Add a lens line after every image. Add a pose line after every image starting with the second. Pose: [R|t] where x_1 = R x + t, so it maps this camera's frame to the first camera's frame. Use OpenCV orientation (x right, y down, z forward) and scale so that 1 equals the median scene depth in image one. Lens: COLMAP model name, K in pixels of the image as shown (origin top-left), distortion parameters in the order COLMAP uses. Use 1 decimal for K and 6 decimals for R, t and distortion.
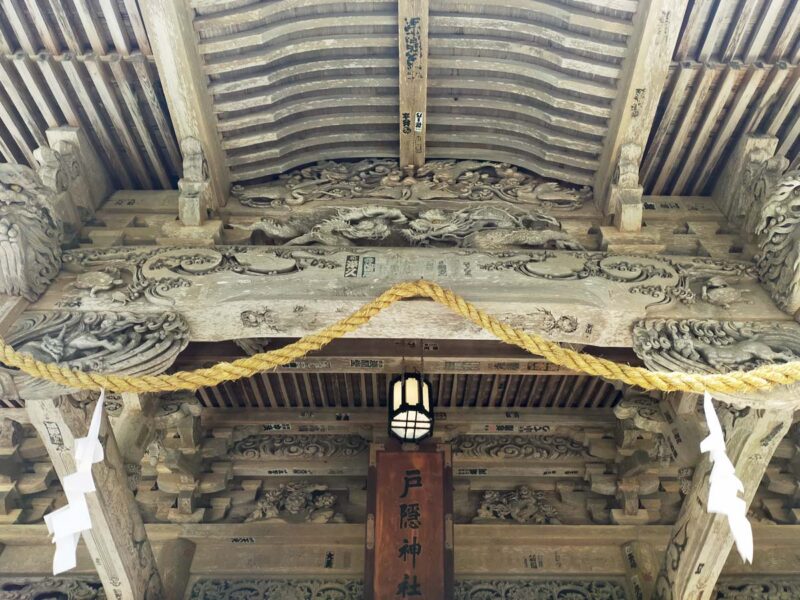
lens RADIAL K [[620.5, 0, 400.0], [0, 620.5, 300.0], [0, 0, 1]] dist [0.034240, -0.003509]
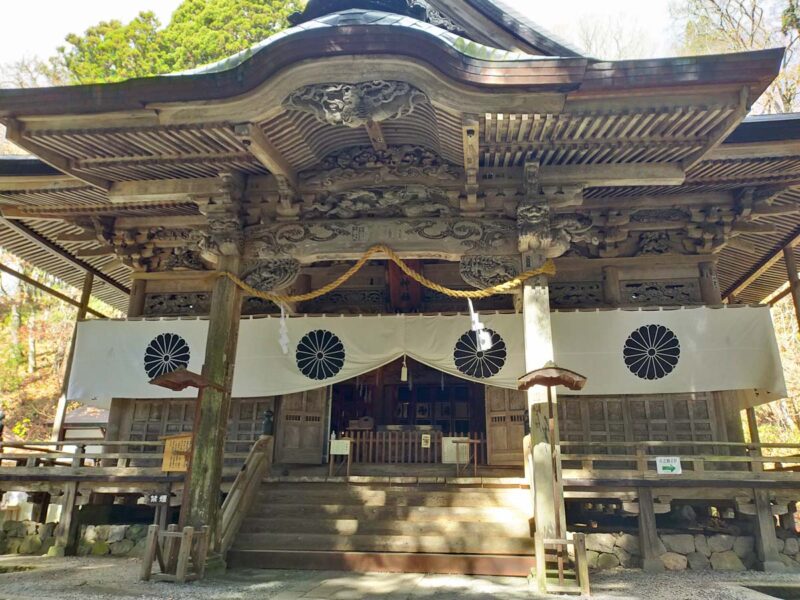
lens RADIAL K [[620.5, 0, 400.0], [0, 620.5, 300.0], [0, 0, 1]] dist [0.034240, -0.003509]
pose [[0.990672, -0.018924, -0.134947, 0.444069], [0.100157, 0.772615, 0.626925, -1.417613], [0.092398, -0.634593, 0.767303, -1.104530]]
